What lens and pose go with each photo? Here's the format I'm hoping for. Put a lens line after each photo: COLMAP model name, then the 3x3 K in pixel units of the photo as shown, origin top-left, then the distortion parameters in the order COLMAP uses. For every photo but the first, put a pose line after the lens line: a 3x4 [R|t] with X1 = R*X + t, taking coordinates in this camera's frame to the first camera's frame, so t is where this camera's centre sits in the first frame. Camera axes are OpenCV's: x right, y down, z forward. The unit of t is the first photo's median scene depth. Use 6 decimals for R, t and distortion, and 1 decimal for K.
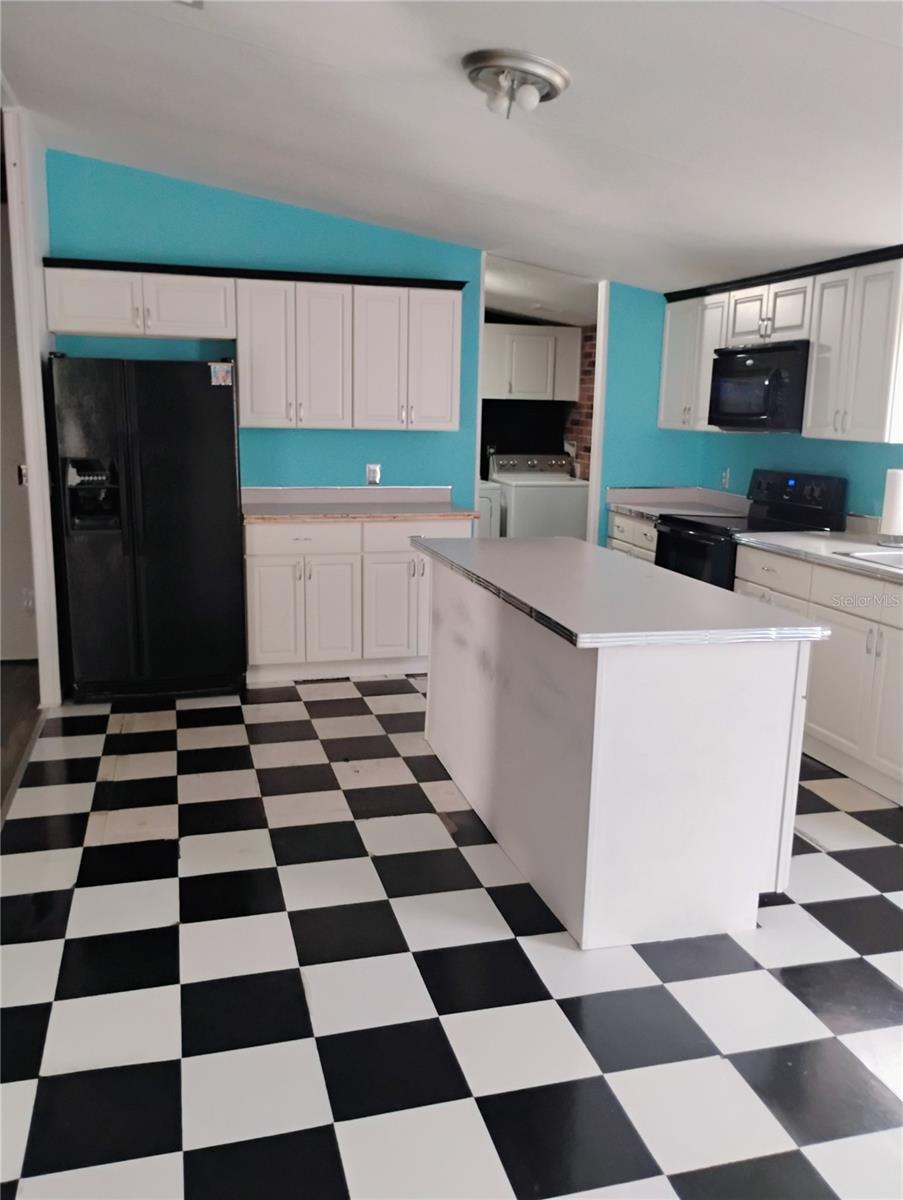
lens RADIAL K [[983.7, 0, 451.5], [0, 983.7, 600.0], [0, 0, 1]] dist [-0.007108, -0.000896]
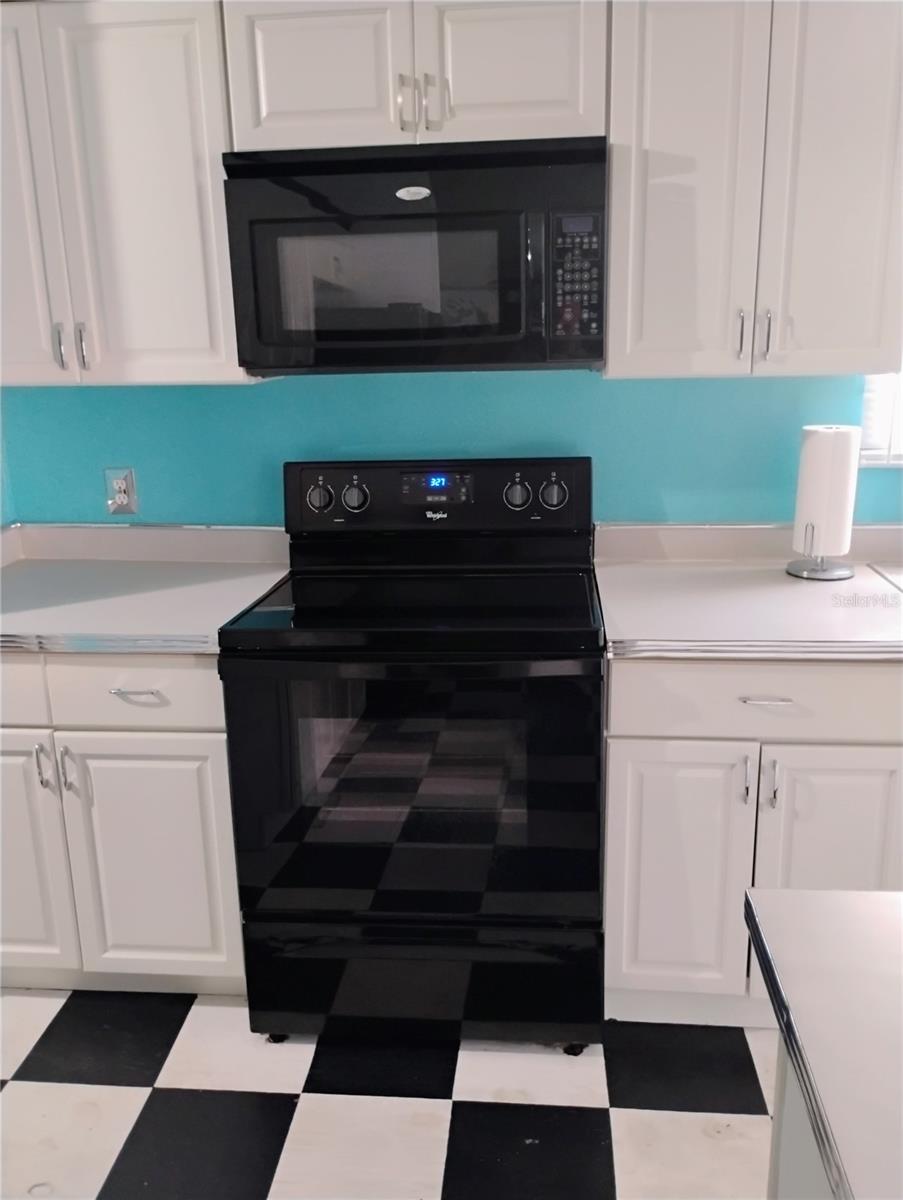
lens RADIAL K [[983.7, 0, 451.5], [0, 983.7, 600.0], [0, 0, 1]] dist [-0.007108, -0.000896]
pose [[0.362060, -0.269426, 0.892369, -0.075151], [0.204380, 0.956969, 0.206007, -0.167135], [-0.909473, 0.107796, 0.401546, 0.857484]]
